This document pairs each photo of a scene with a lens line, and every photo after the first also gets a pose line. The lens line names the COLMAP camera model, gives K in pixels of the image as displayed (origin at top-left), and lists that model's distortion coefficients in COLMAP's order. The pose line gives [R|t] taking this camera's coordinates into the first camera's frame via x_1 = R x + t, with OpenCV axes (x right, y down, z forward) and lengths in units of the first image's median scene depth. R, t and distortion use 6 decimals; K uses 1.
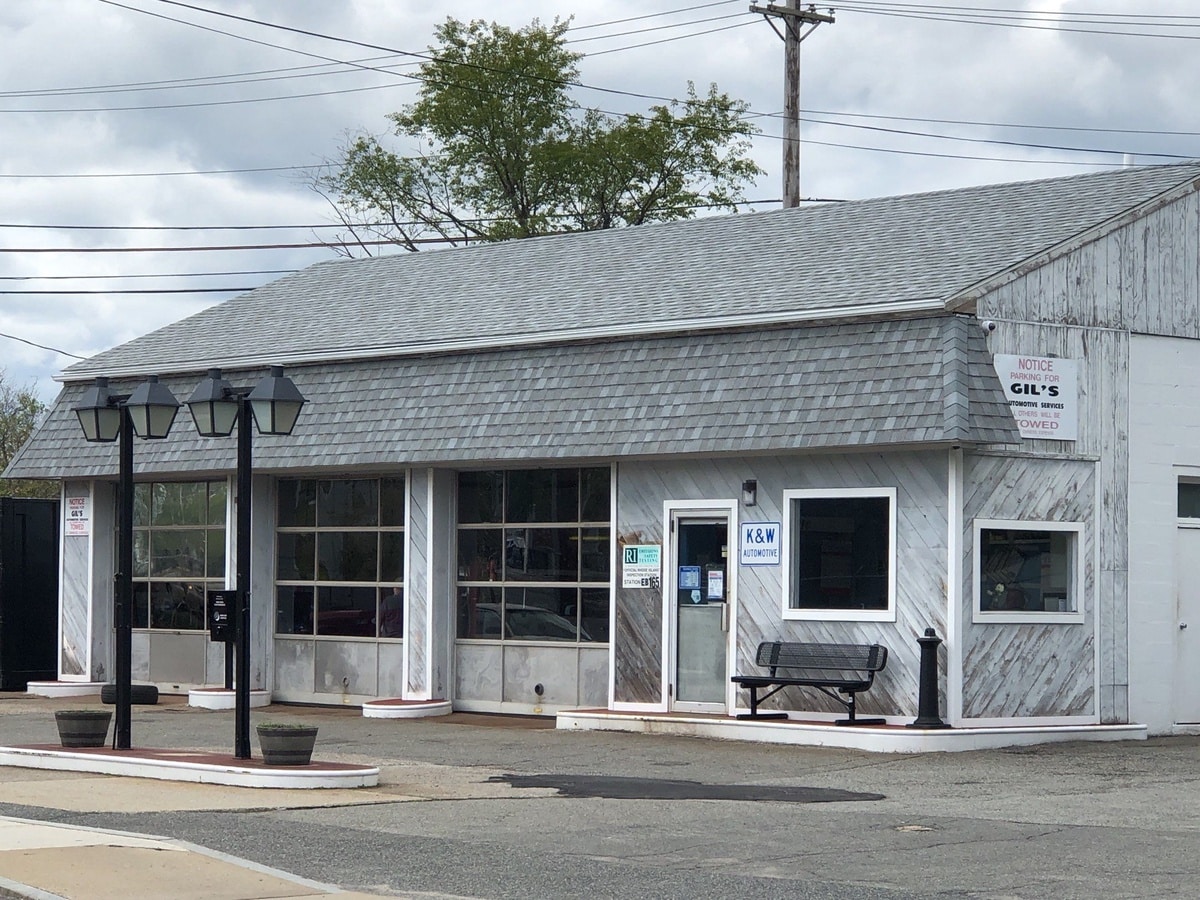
lens RADIAL K [[3401.5, 0, 600.0], [0, 3401.5, 450.0], [0, 0, 1]] dist [-0.603286, 11.579946]
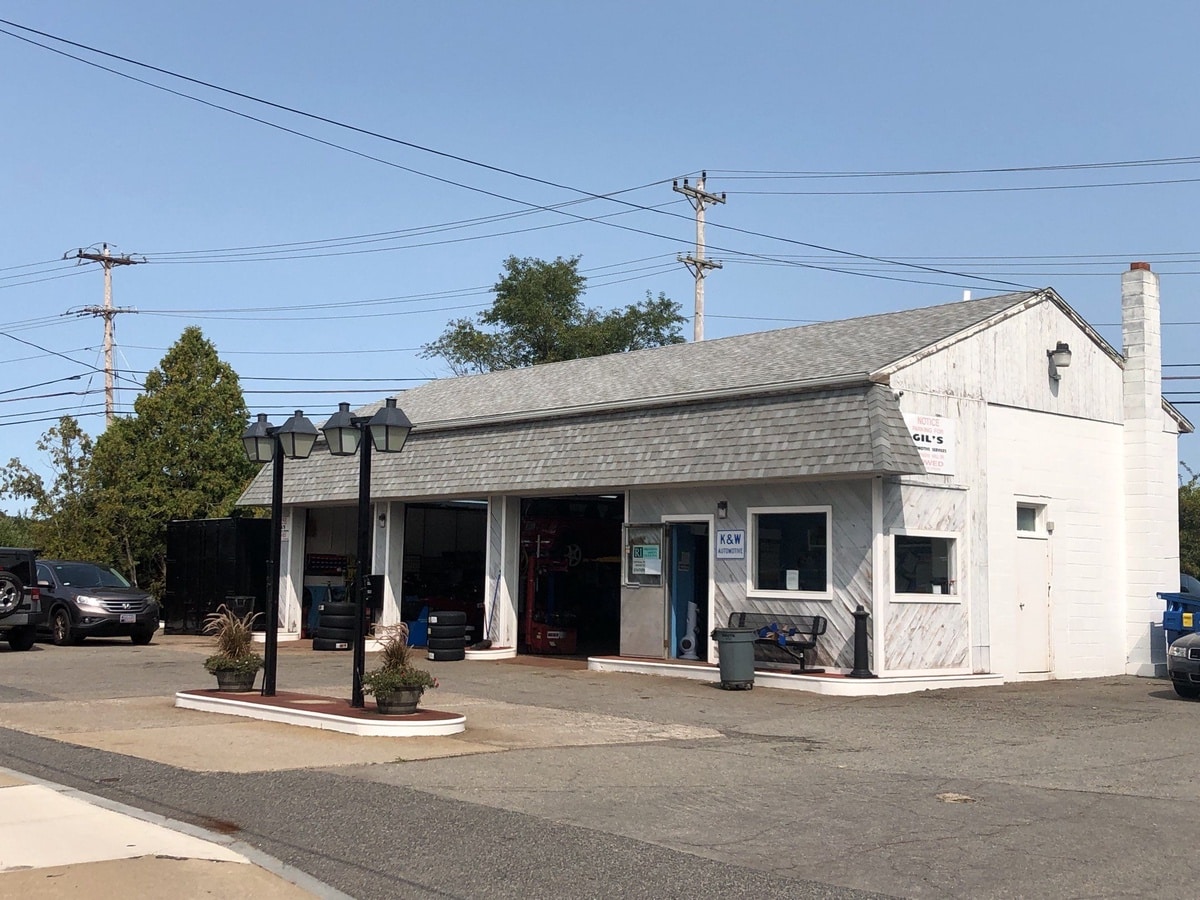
lens RADIAL K [[1521.6, 0, 592.8], [0, 1521.6, 417.4], [0, 0, 1]] dist [0.121241, -0.041019]
pose [[0.999833, 0.010827, 0.014705, -0.022489], [-0.009854, 0.997855, -0.064717, 0.015946], [-0.015374, 0.064561, 0.997795, 0.339272]]
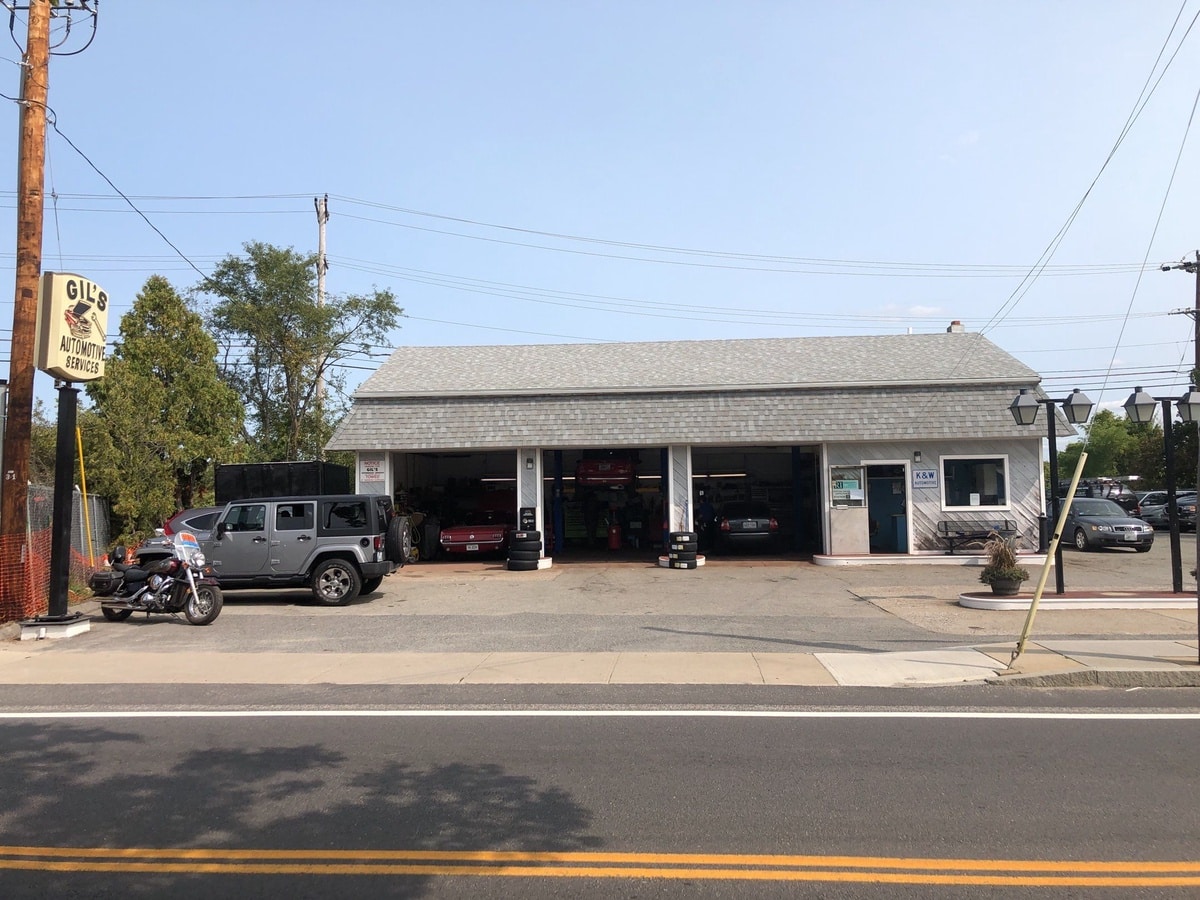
lens RADIAL K [[1005.5, 0, 596.9], [0, 1005.5, 430.4], [0, 0, 1]] dist [0.033434, -0.004624]
pose [[0.689602, 0.025980, 0.723722, -0.608389], [-0.007216, 0.999553, -0.029006, 0.016230], [-0.724152, 0.014780, 0.689482, 0.686232]]
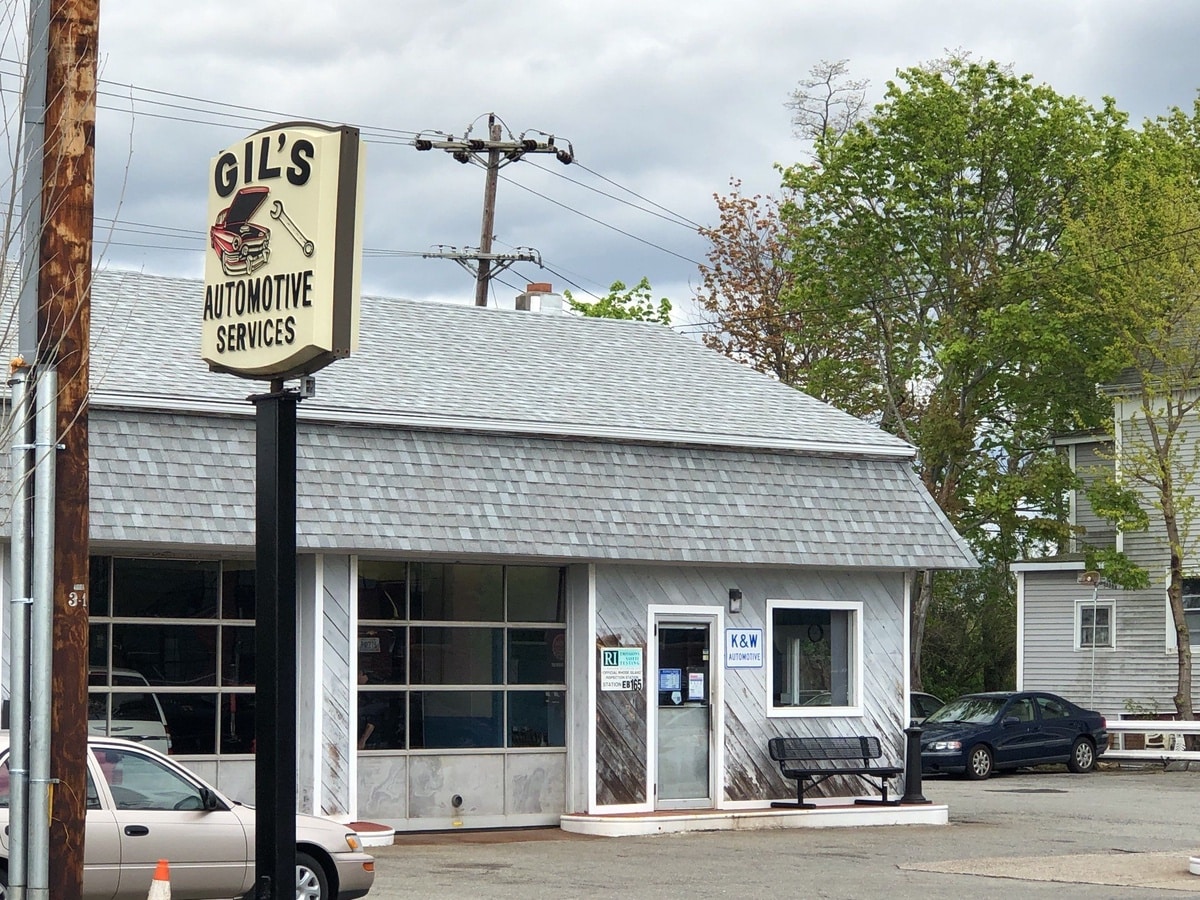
lens RADIAL K [[3265.9, 0, 600.0], [0, 3265.9, 450.0], [0, 0, 1]] dist [-0.217499, -0.144509]
pose [[-0.049654, 0.057117, 0.997132, -0.995492], [-0.044007, 0.997269, -0.059316, 0.028301], [-0.997796, -0.046826, -0.047005, 1.098312]]
